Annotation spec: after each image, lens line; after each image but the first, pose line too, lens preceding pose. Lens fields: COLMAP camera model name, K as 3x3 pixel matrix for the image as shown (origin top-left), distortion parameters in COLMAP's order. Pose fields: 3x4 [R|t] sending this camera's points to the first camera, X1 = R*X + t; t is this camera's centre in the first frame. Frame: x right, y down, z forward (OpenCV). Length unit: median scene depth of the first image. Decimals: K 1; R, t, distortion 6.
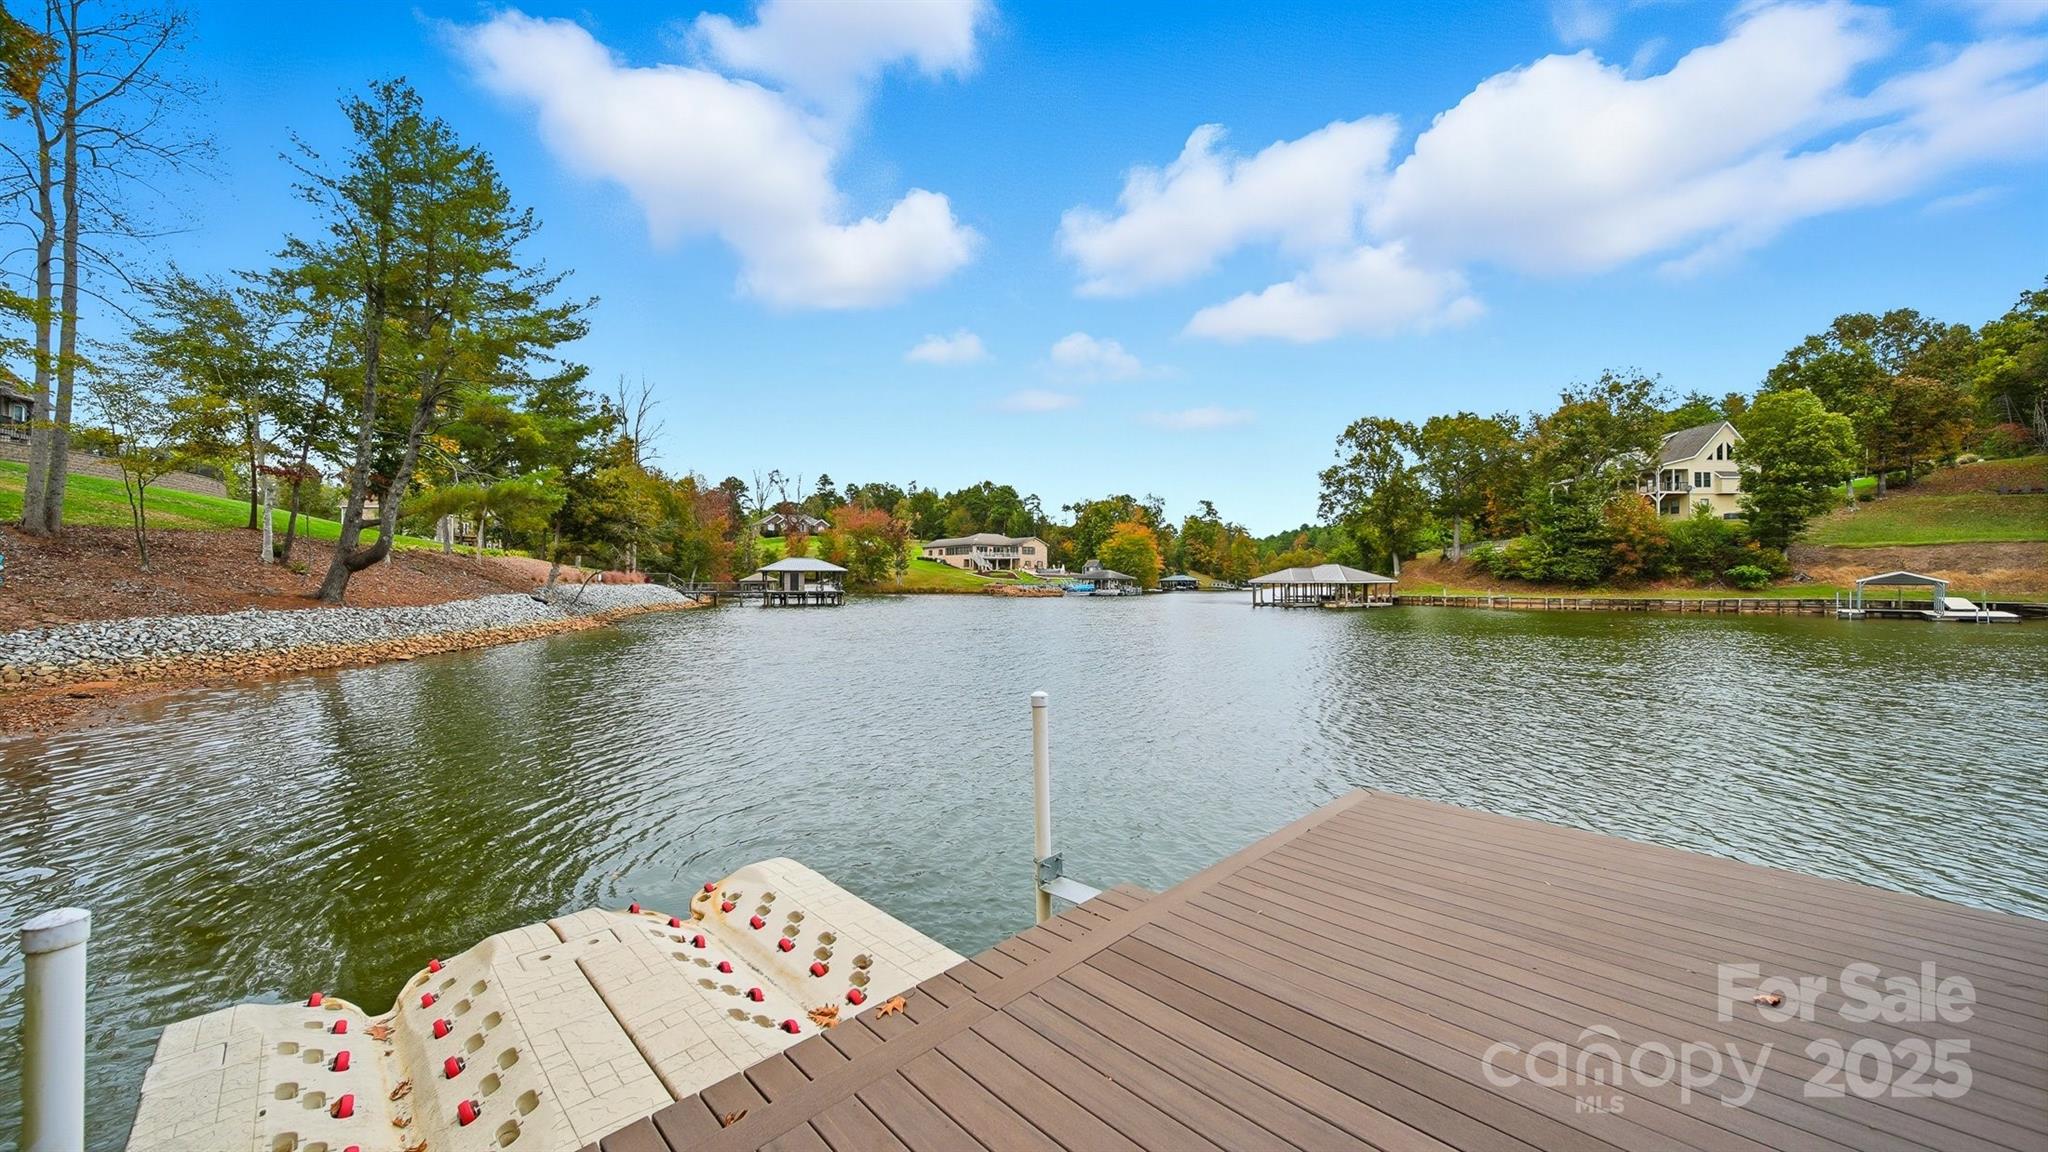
lens RADIAL K [[670.4, 0, 1033.2], [0, 670.4, 576.2], [0, 0, 1]] dist [-0.000753, -0.000060]
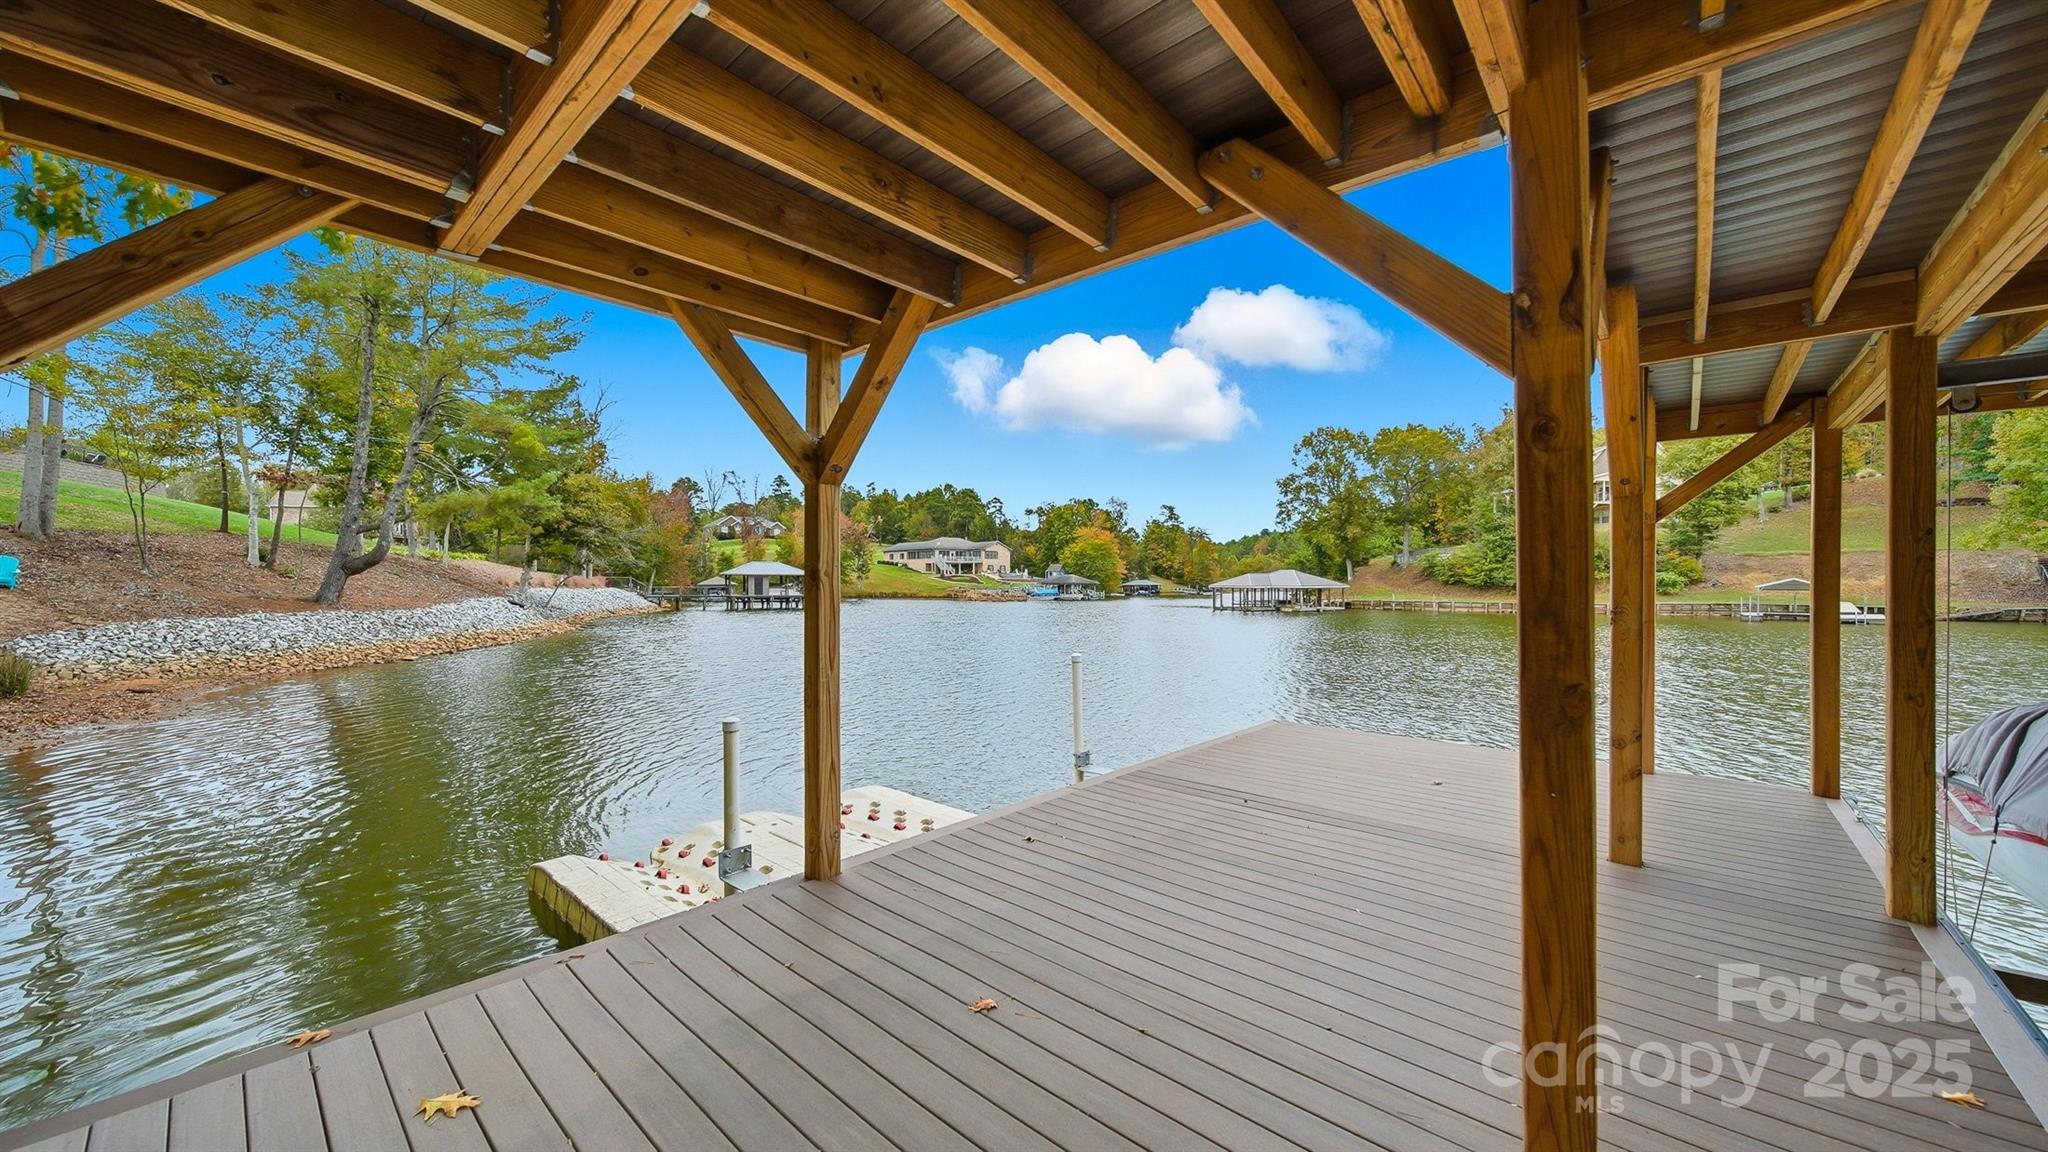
lens RADIAL K [[698.5, 0, 1026.7], [0, 698.5, 581.6], [0, 0, 1]] dist [0.000055, -0.000005]
pose [[0.998553, 0.002019, 0.053744, -0.013474], [-0.002115, 0.999996, 0.001726, -0.000570], [-0.053740, -0.001837, 0.998553, -0.047283]]
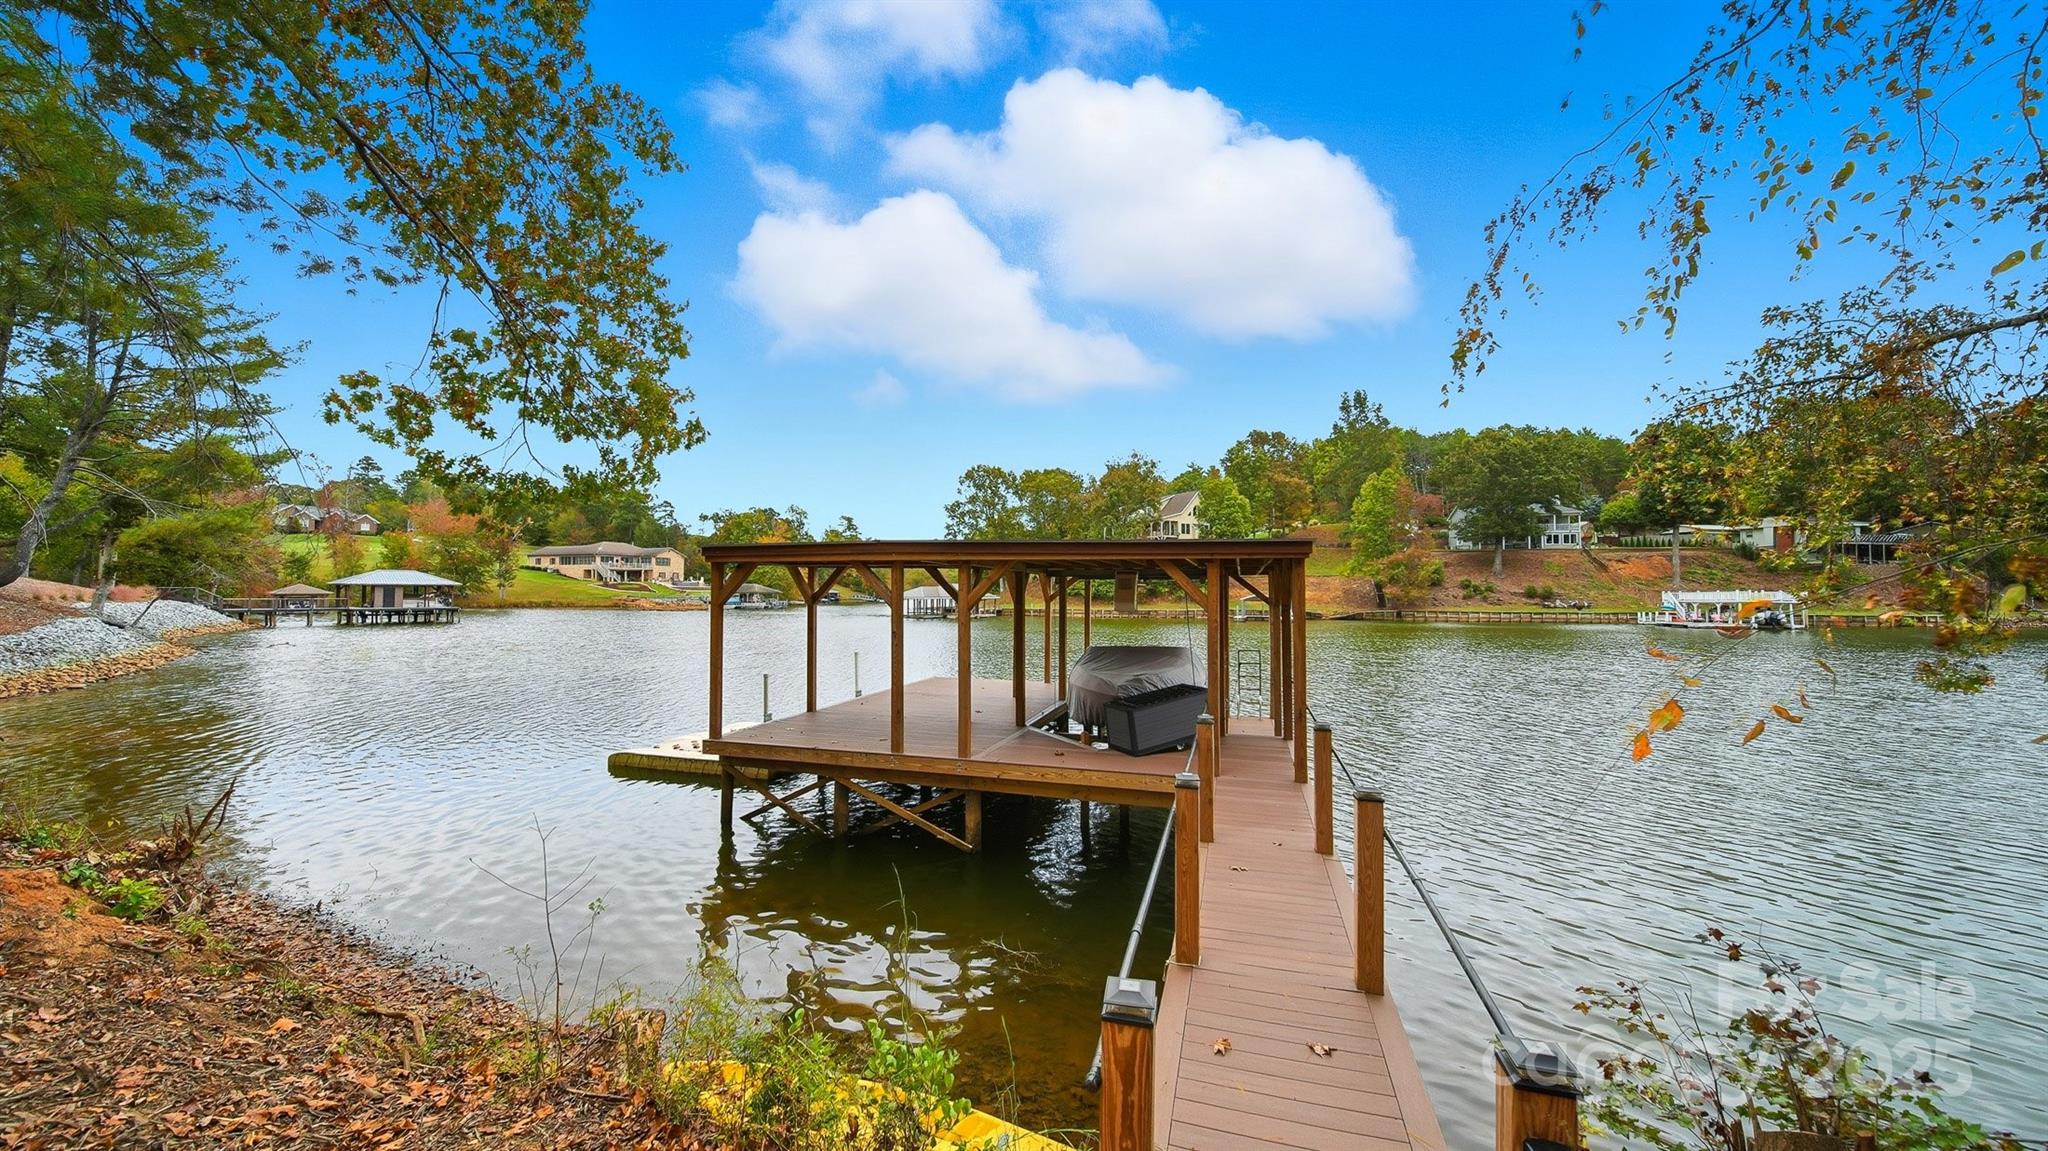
lens RADIAL K [[734.1, 0, 1027.6], [0, 734.1, 584.9], [0, 0, 1]] dist [-0.000859, -0.000166]
pose [[0.873816, 0.009590, 0.486162, -0.080276], [-0.011136, 0.999938, 0.000291, -0.015131], [-0.486129, -0.005668, 0.873869, -0.215512]]
